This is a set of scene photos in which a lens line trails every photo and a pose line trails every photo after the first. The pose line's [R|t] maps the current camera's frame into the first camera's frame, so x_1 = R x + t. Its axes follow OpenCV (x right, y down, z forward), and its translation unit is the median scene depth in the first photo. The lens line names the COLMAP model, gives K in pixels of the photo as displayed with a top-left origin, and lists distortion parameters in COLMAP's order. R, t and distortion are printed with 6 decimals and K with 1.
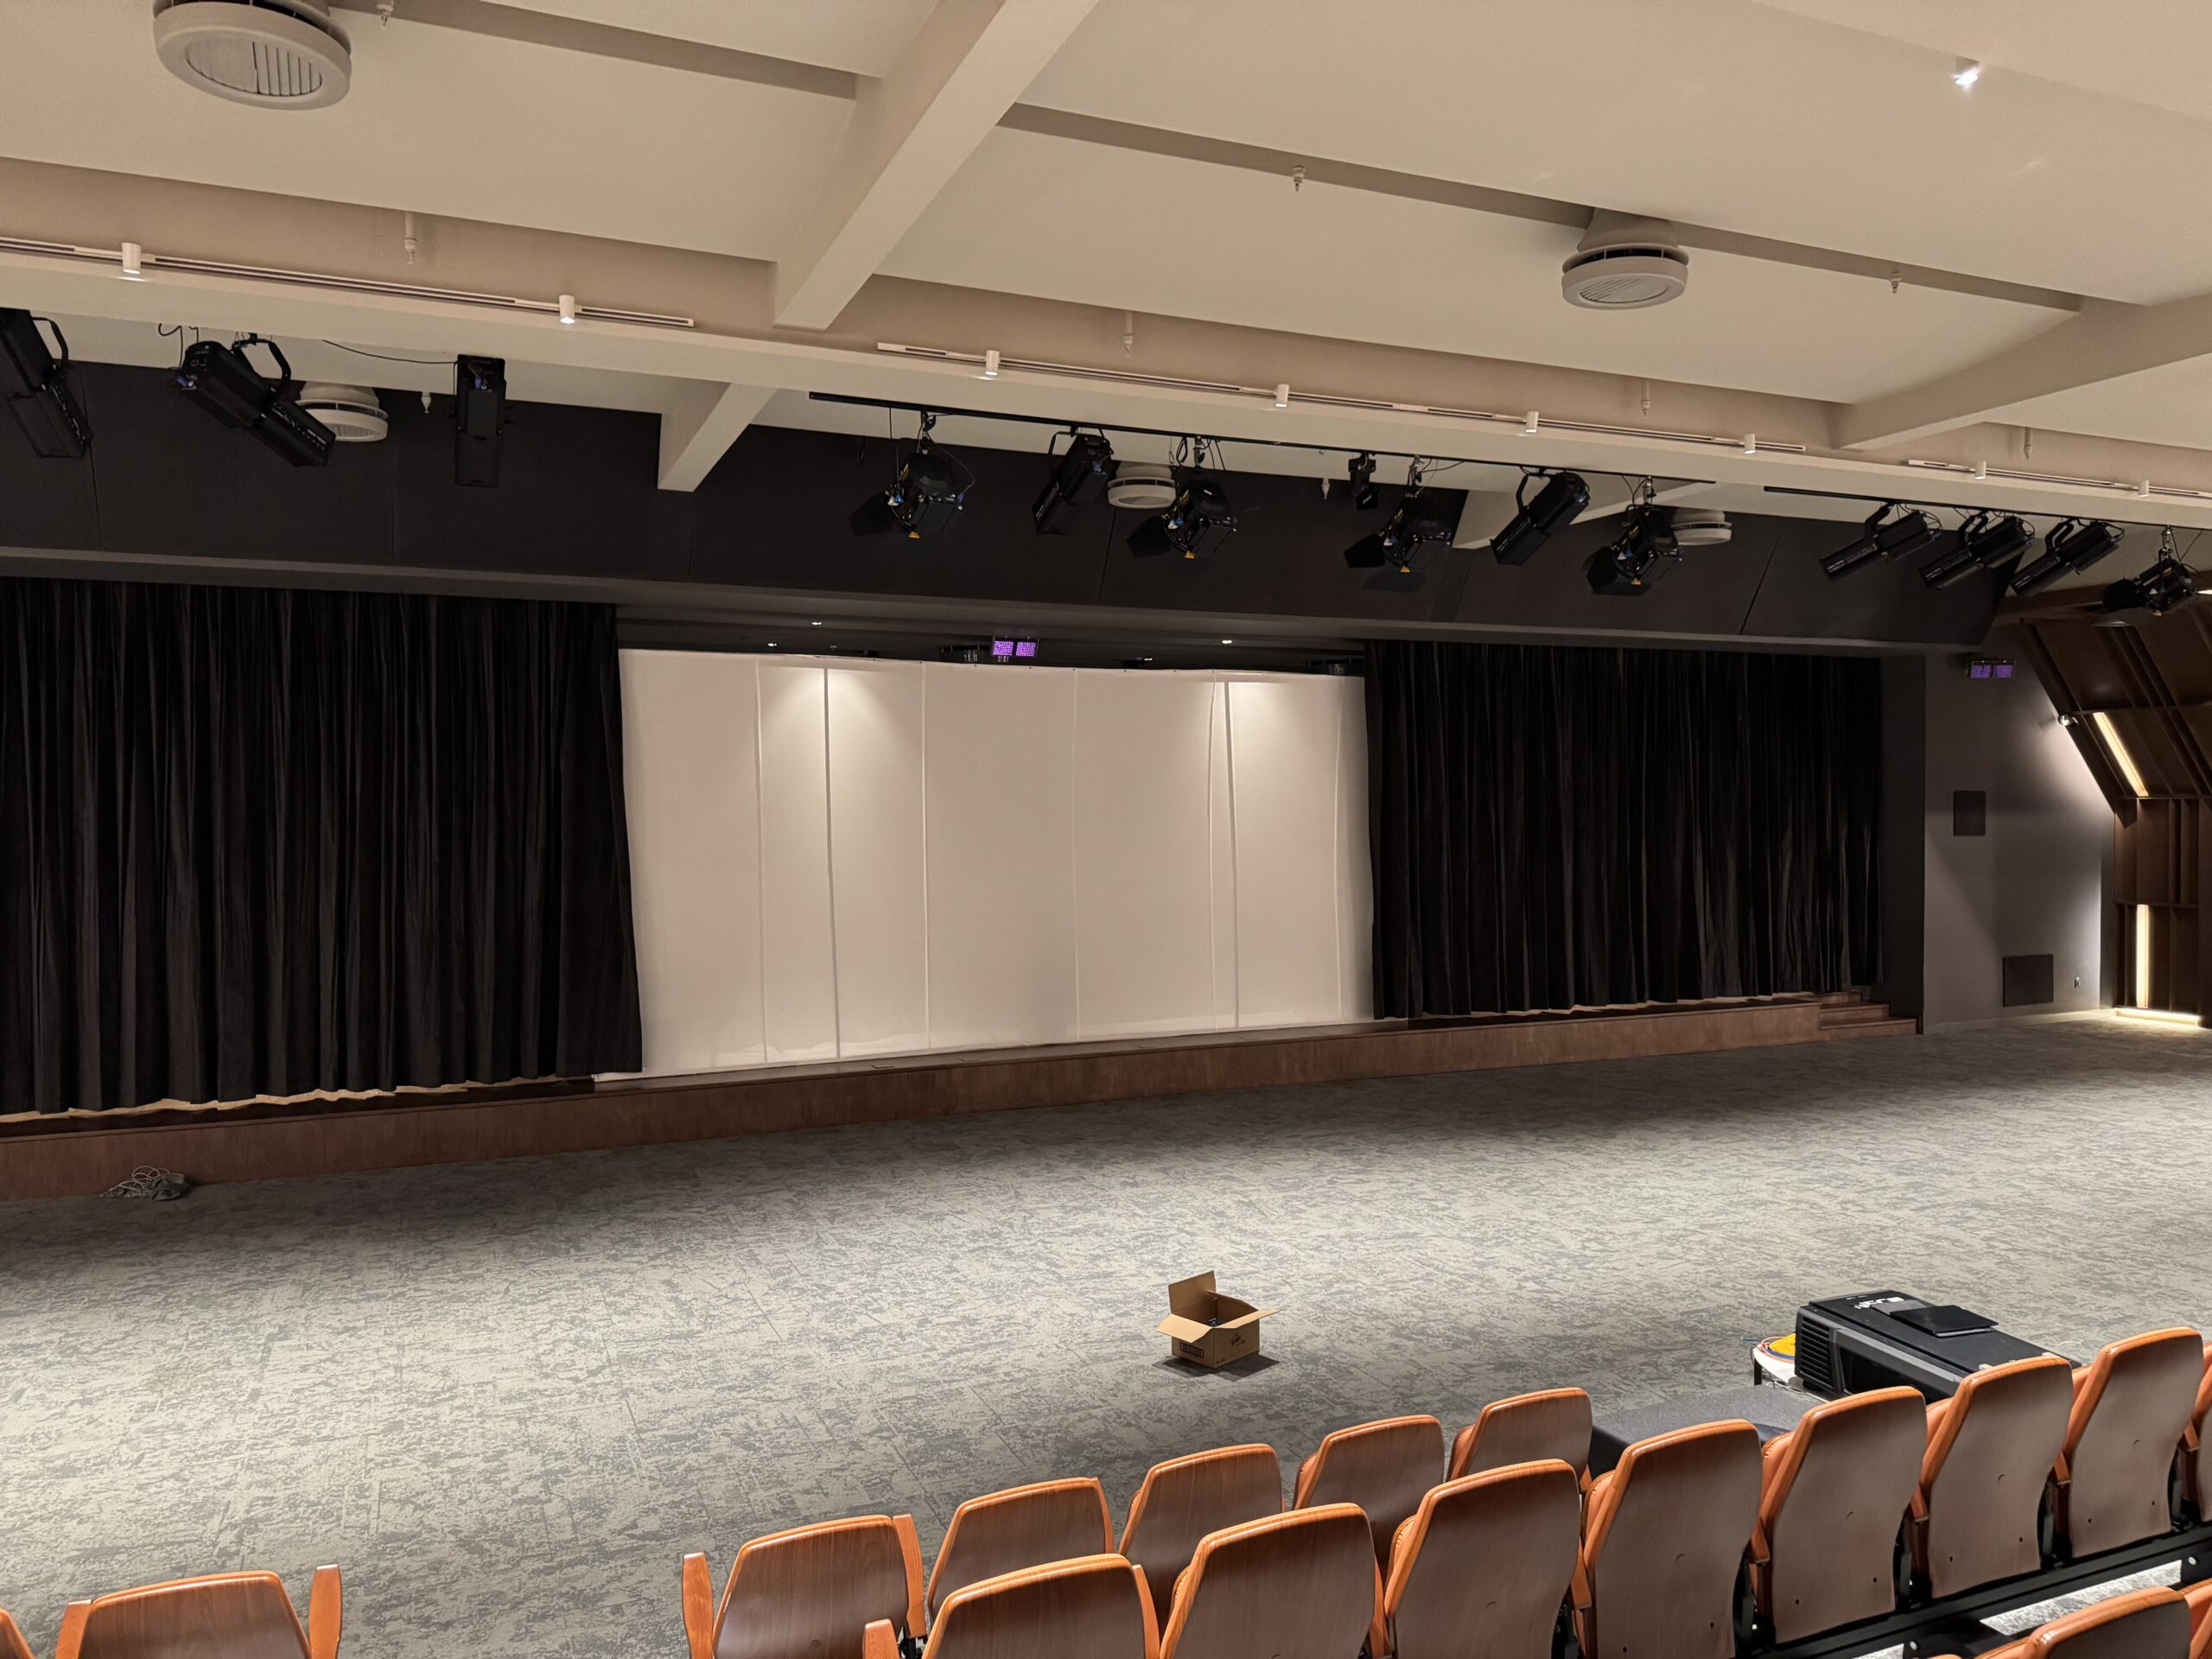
lens RADIAL K [[1550.2, 0, 1108.5], [0, 1550.2, 814.8], [0, 0, 1]] dist [0.003324, -0.013045]
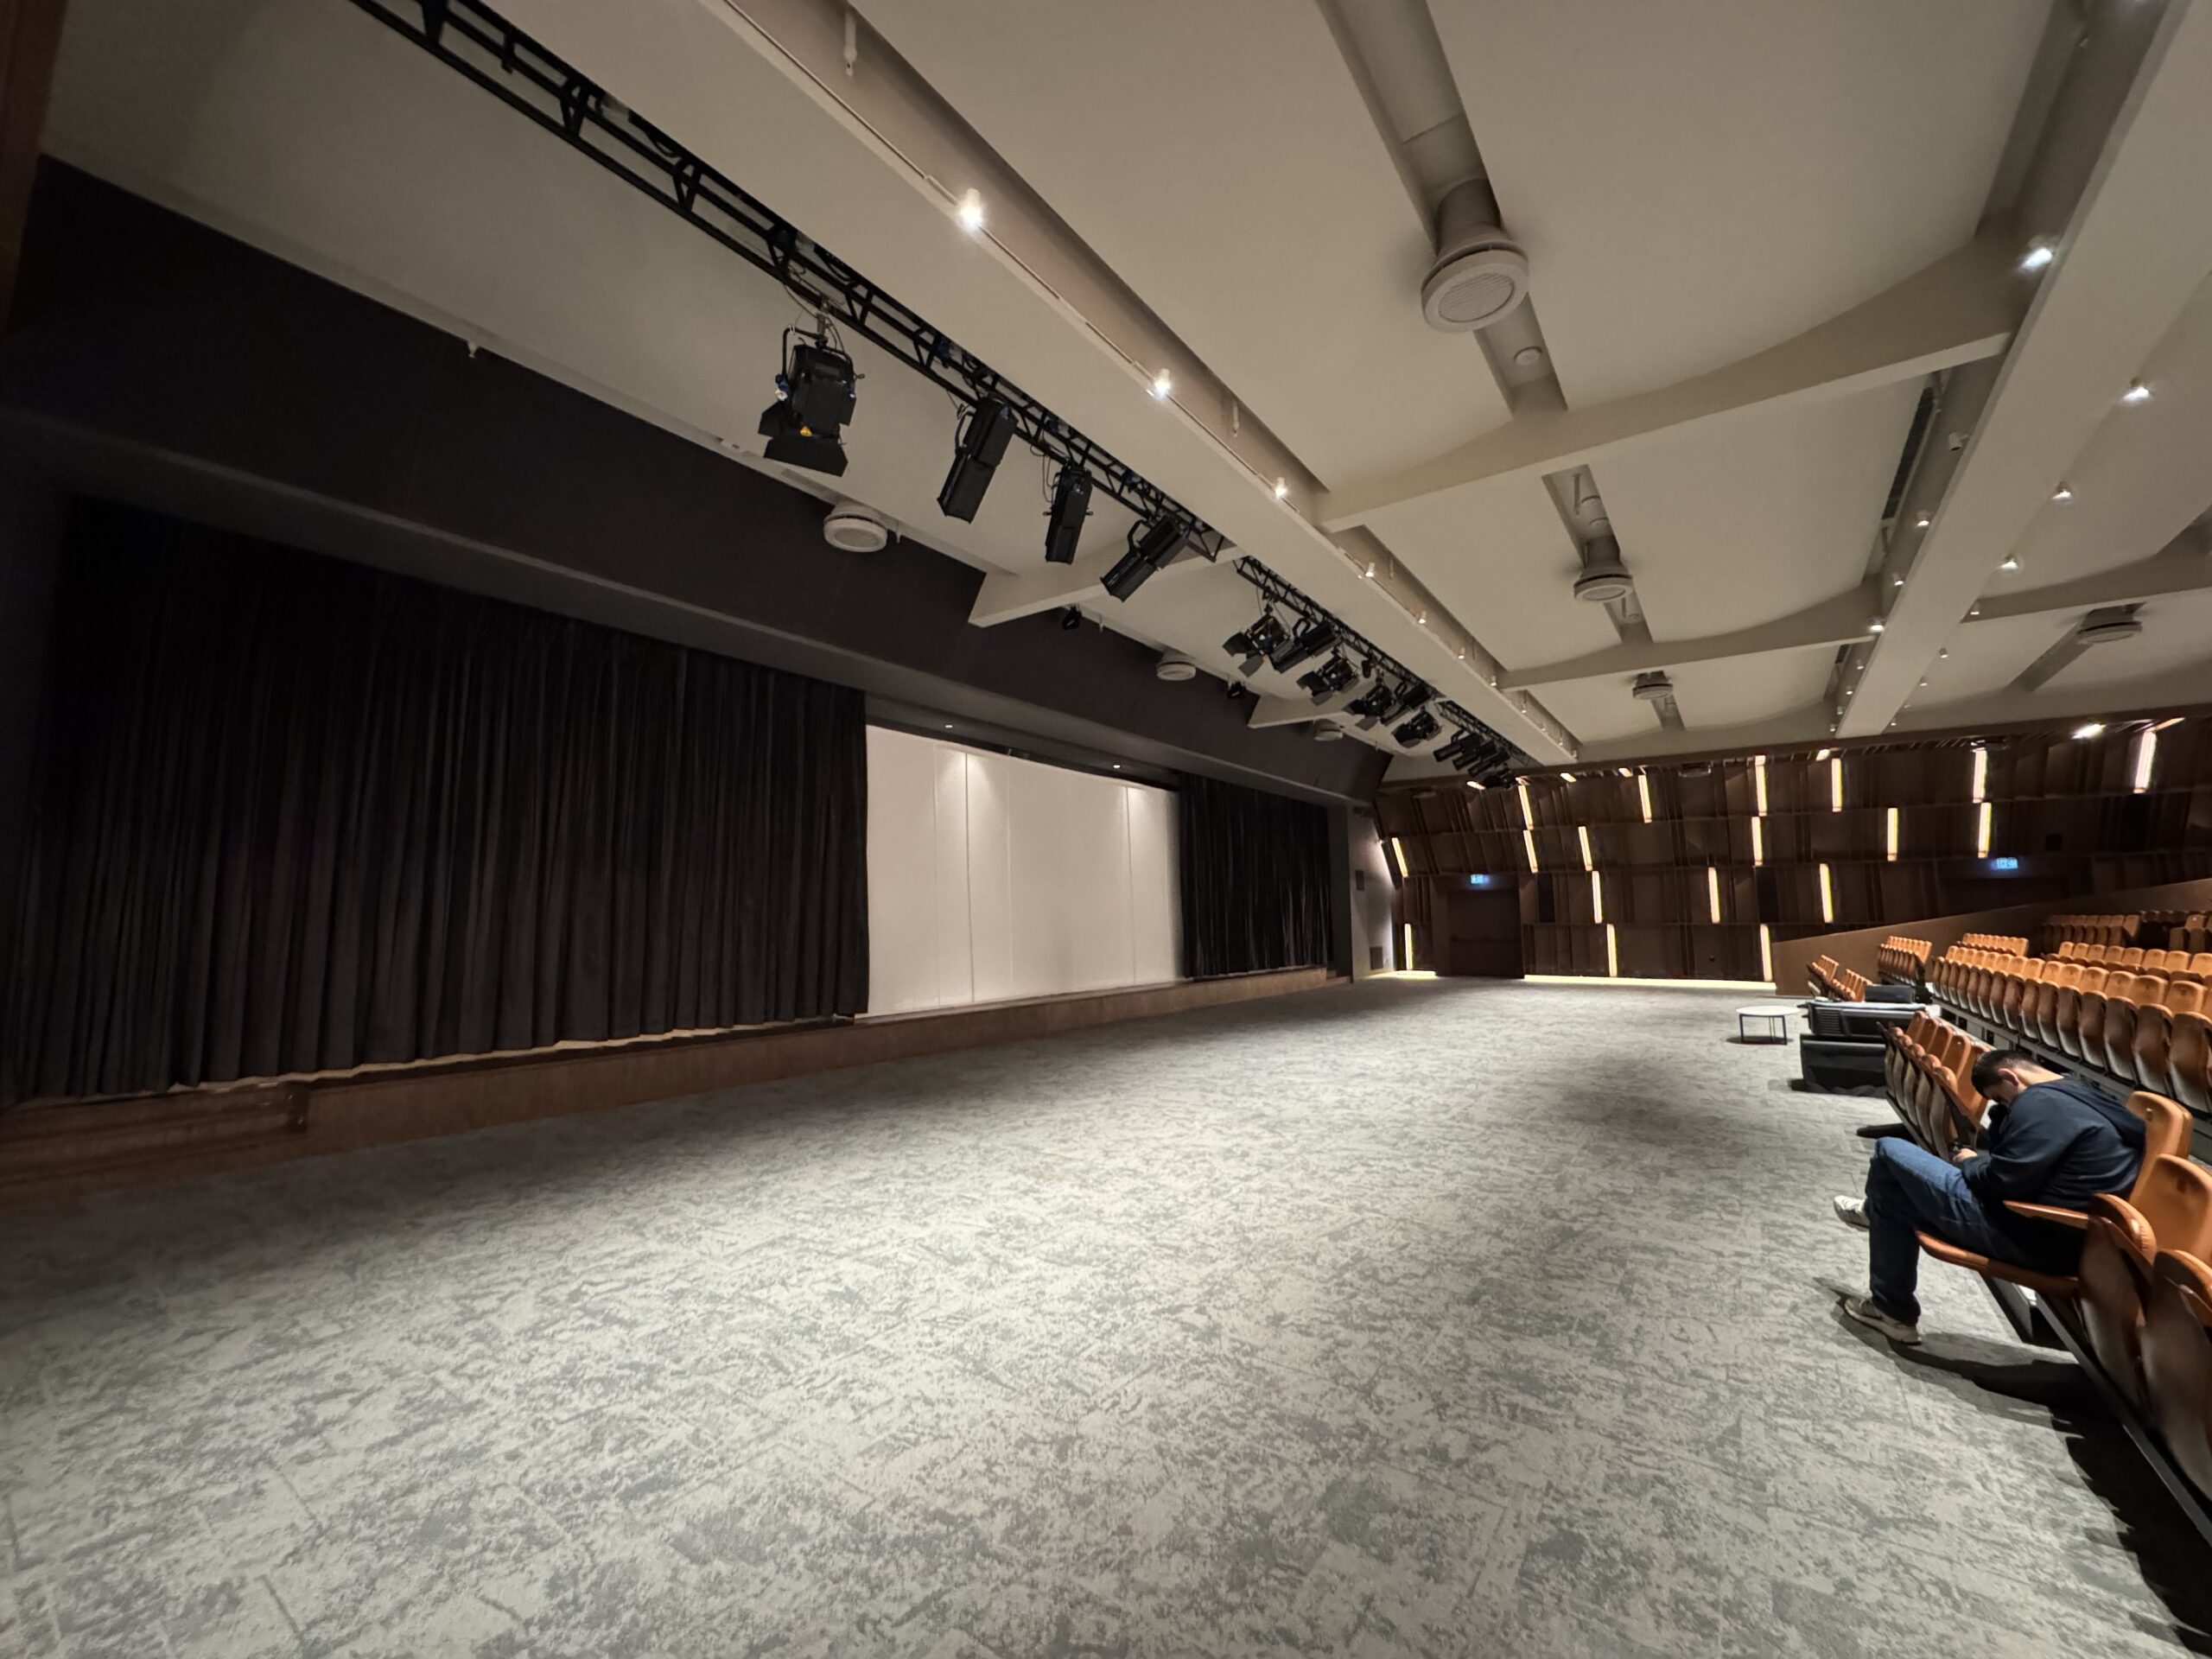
lens RADIAL K [[883.6, 0, 1101.3], [0, 883.6, 837.5], [0, 0, 1]] dist [0.000668, 0.000039]
pose [[0.866549, 0.046659, 0.496907, -0.542579], [0.000616, 0.995520, -0.094553, 0.082787], [-0.499092, 0.082240, 0.862637, 0.163818]]
